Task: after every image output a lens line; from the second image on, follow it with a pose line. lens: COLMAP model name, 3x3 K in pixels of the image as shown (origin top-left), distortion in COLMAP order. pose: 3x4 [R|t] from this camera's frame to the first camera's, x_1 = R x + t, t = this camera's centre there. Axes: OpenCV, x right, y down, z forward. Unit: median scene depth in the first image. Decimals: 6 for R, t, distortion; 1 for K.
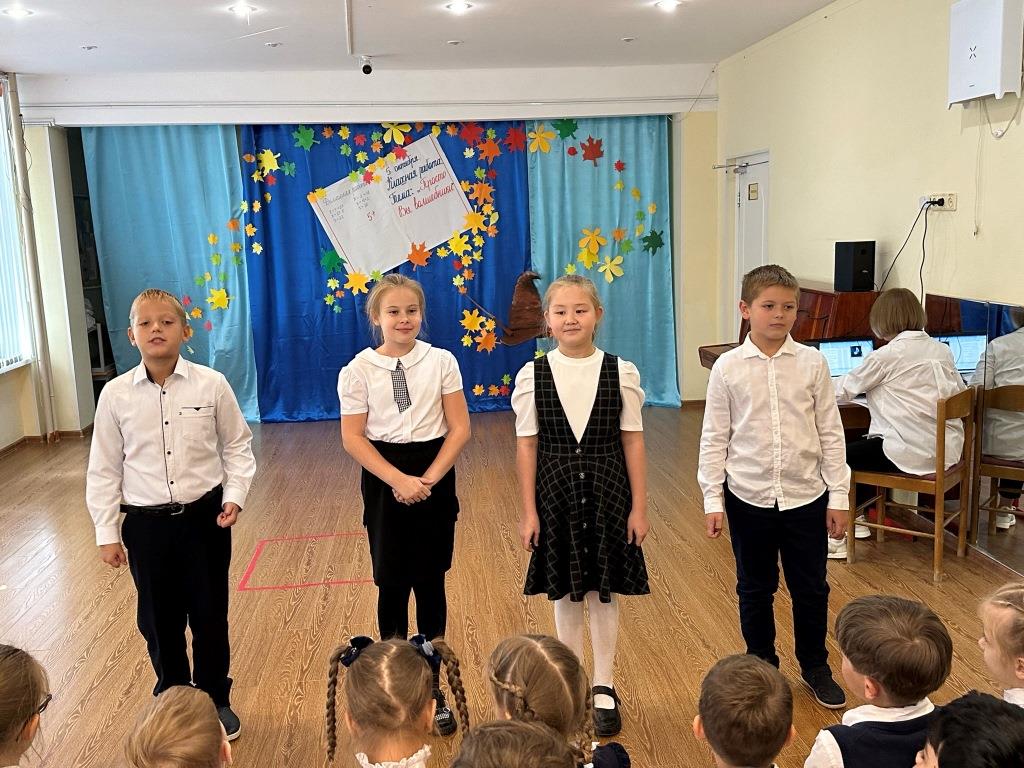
lens RADIAL K [[965.5, 0, 531.4], [0, 965.5, 403.7], [0, 0, 1]] dist [0.075716, 0.000000]
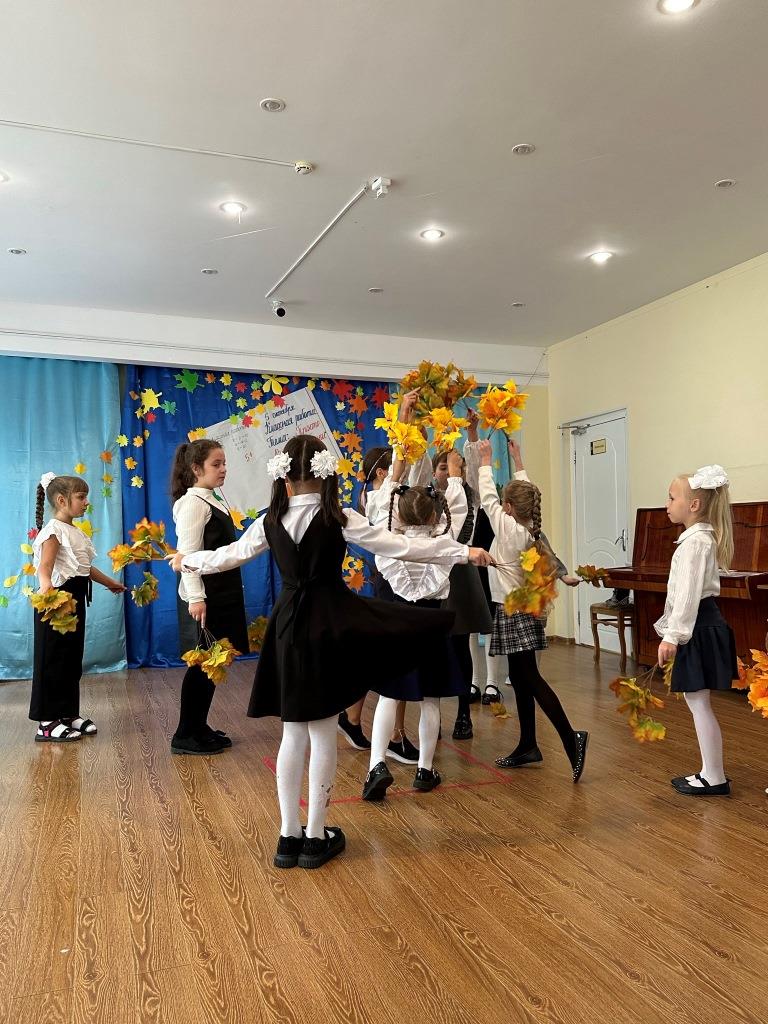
lens RADIAL K [[784.0, 0, 387.6], [0, 784.0, 509.8], [0, 0, 1]] dist [0.091931, -0.001119]
pose [[0.969297, 0.030891, 0.243943, -0.223820], [0.028632, 0.971150, -0.236743, 0.063239], [-0.244219, 0.236459, 0.940449, 0.190054]]
